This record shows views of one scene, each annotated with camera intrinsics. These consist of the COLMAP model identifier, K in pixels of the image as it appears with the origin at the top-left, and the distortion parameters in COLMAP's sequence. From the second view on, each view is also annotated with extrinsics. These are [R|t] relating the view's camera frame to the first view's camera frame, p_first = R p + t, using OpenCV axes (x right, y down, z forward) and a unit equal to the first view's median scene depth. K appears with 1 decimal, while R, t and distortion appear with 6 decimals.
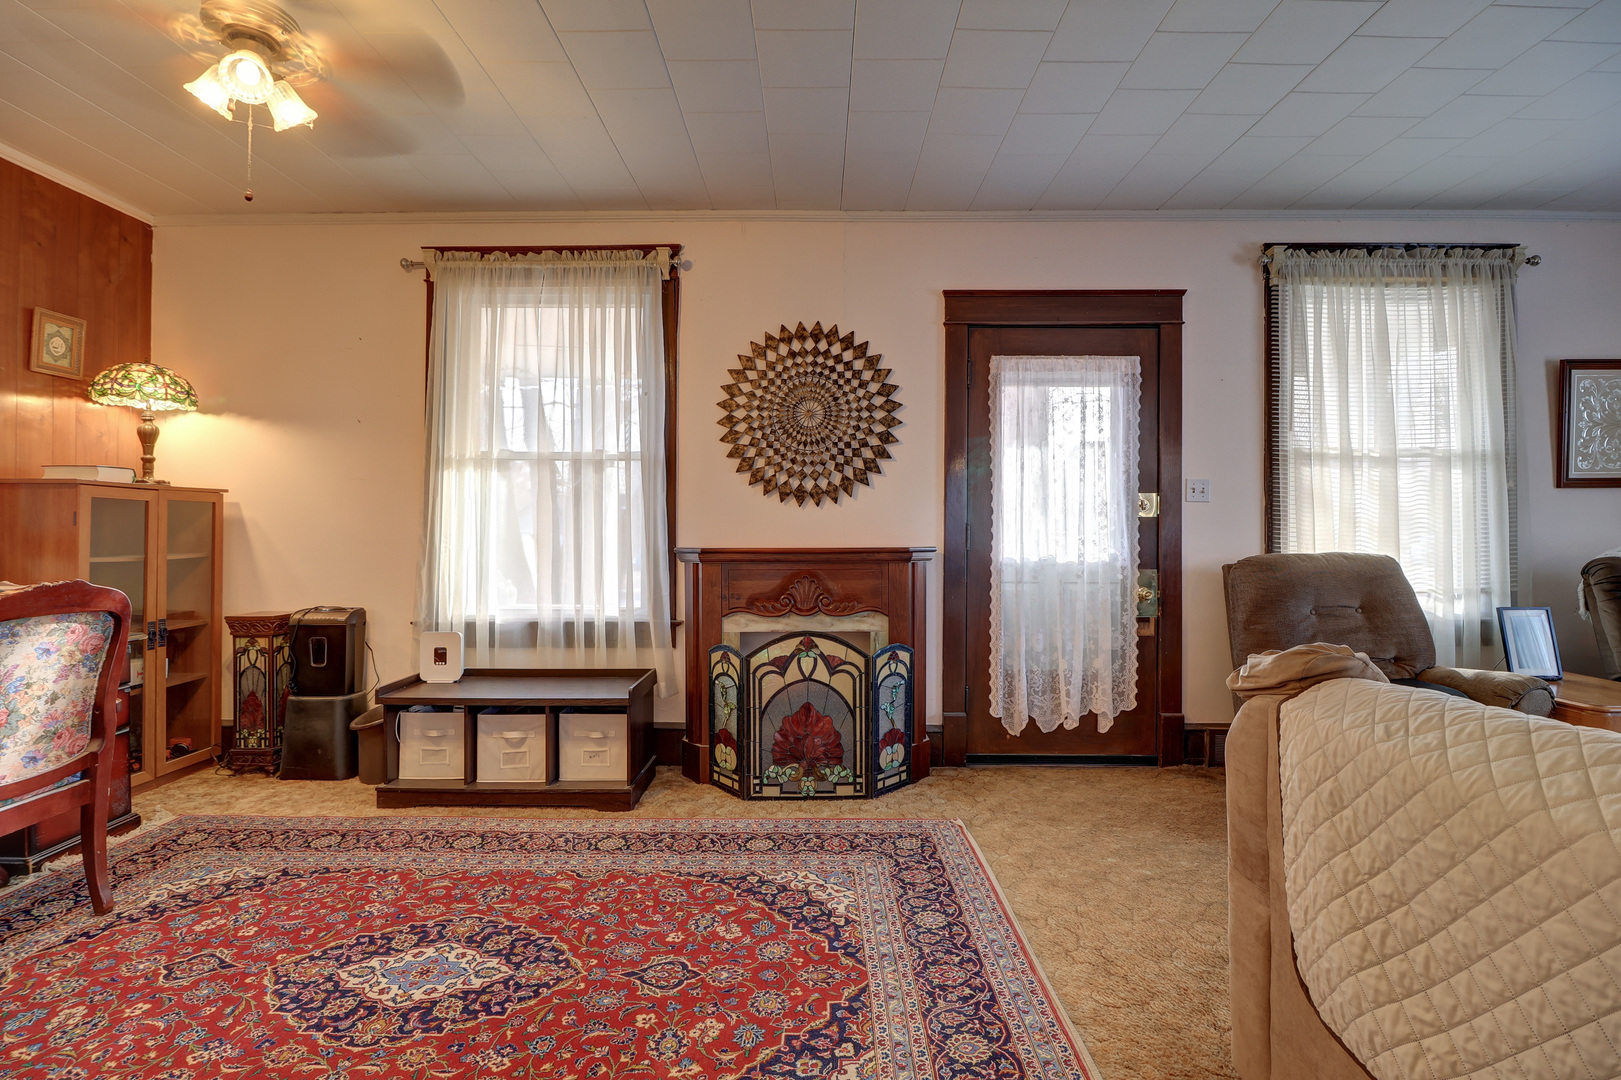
lens RADIAL K [[755.3, 0, 811.0], [0, 755.3, 537.7], [0, 0, 1]] dist [-0.008790, -0.006820]
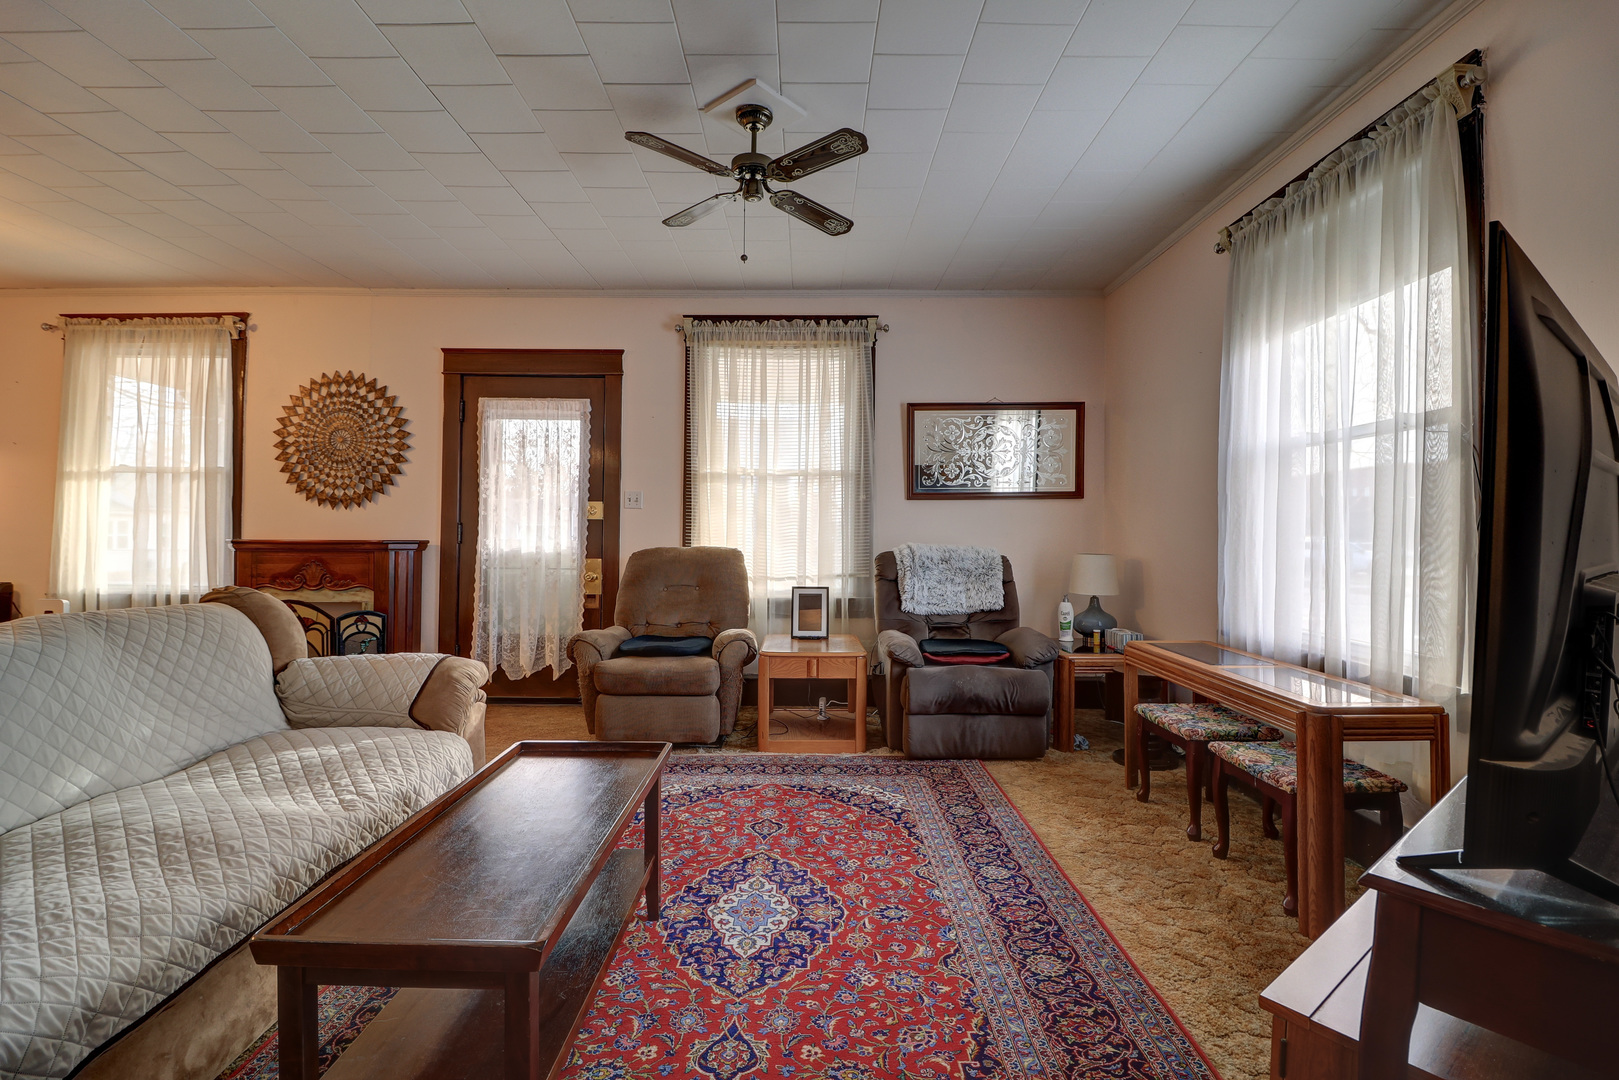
lens RADIAL K [[754.3, 0, 818.6], [0, 754.3, 533.4], [0, 0, 1]] dist [-0.008790, -0.006820]
pose [[0.999899, 0.008797, 0.011167, 0.828830], [-0.008761, 0.999956, -0.003268, -0.001886], [-0.011195, 0.003170, 0.999932, -0.335909]]
